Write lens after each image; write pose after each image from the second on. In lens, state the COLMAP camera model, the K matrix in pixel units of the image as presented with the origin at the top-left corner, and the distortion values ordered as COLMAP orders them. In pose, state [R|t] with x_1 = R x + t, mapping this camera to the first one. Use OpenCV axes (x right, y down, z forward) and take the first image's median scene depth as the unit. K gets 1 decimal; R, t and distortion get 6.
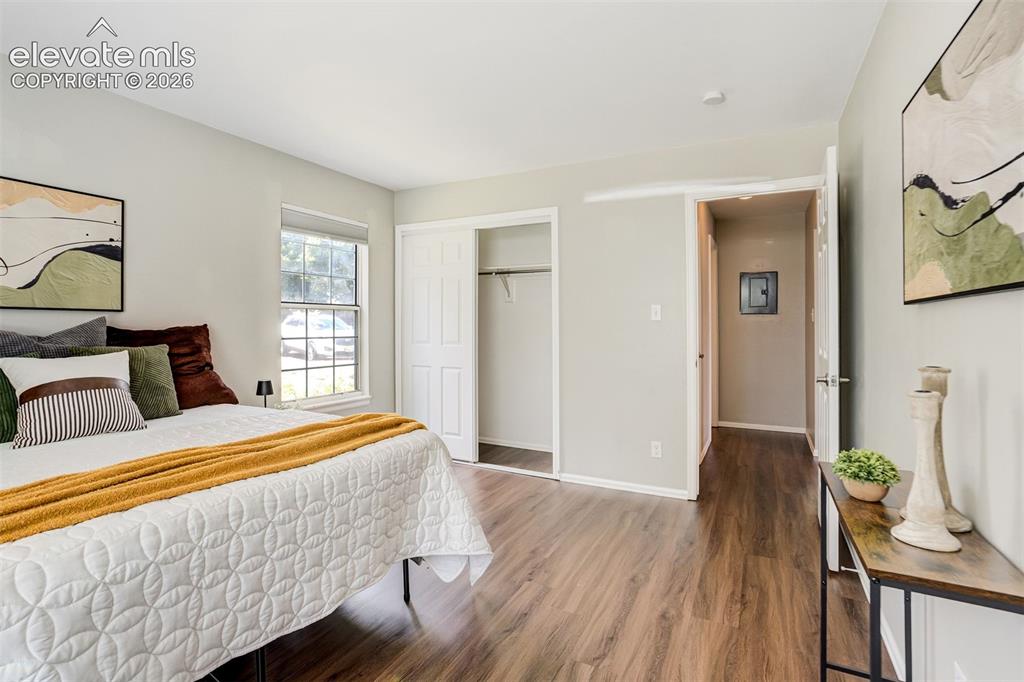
lens RADIAL K [[484.1, 0, 509.8], [0, 484.1, 331.2], [0, 0, 1]] dist [-0.027895, 0.006260]
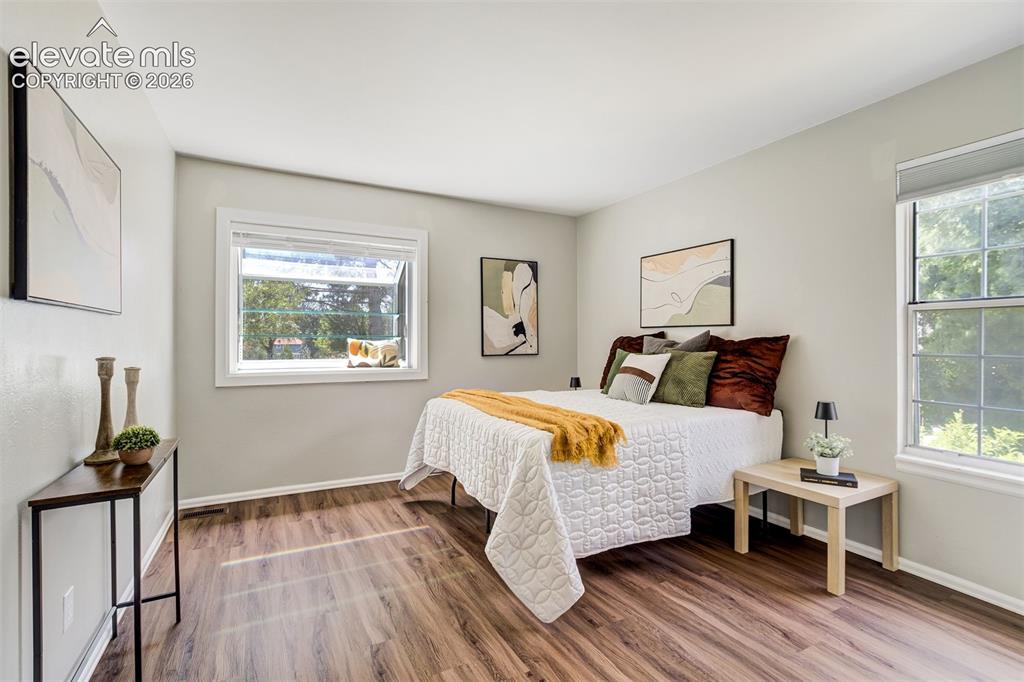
lens RADIAL K [[484.1, 0, 510.1], [0, 484.1, 342.0], [0, 0, 1]] dist [-0.027895, 0.006260]
pose [[-0.556758, 0.012207, -0.830585, 0.627953], [0.001490, 0.999905, 0.013697, -0.016582], [0.830673, 0.006388, -0.556723, 1.285083]]
